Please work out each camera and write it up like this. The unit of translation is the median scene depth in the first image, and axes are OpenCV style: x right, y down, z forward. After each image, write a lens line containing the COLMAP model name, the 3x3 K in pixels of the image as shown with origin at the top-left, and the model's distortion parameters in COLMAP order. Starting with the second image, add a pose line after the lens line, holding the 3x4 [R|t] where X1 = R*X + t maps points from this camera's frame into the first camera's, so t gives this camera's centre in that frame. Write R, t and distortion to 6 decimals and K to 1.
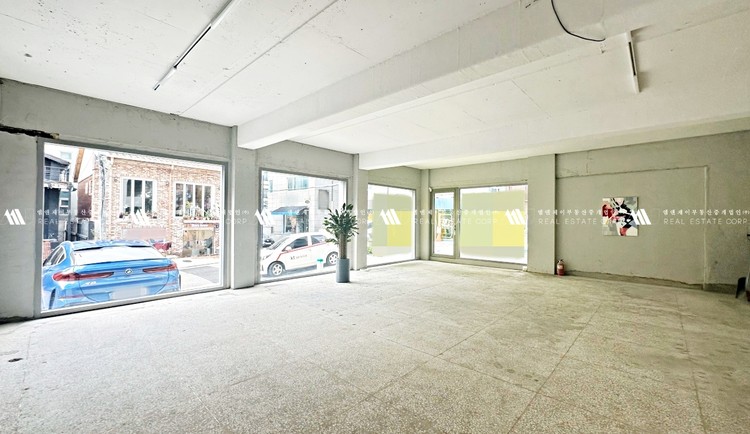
lens RADIAL K [[306.1, 0, 372.3], [0, 306.1, 217.8], [0, 0, 1]] dist [-0.000505, -0.000086]
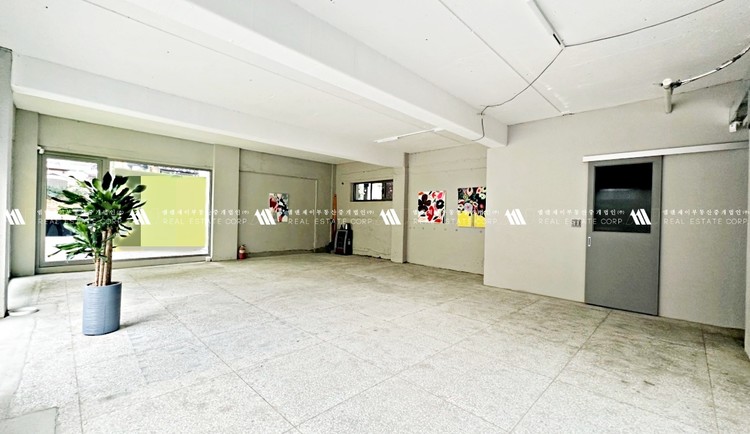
lens RADIAL K [[316.6, 0, 372.4], [0, 316.6, 217.6], [0, 0, 1]] dist [-0.000735, 0.000077]
pose [[0.023661, -0.012200, 0.999646, -0.519016], [-0.034234, 0.999329, 0.013006, 0.006153], [-0.999134, -0.034529, 0.023227, 0.499744]]
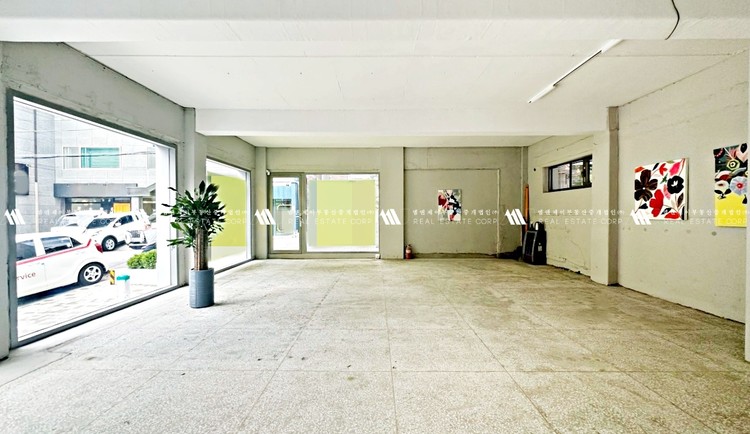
lens RADIAL K [[316.6, 0, 372.4], [0, 316.6, 217.6], [0, 0, 1]] dist [-0.000735, 0.000077]
pose [[0.736664, -0.019179, 0.675987, -0.242849], [0.002687, 0.999673, 0.025434, 0.010430], [-0.676254, -0.016920, 0.736475, 0.252013]]
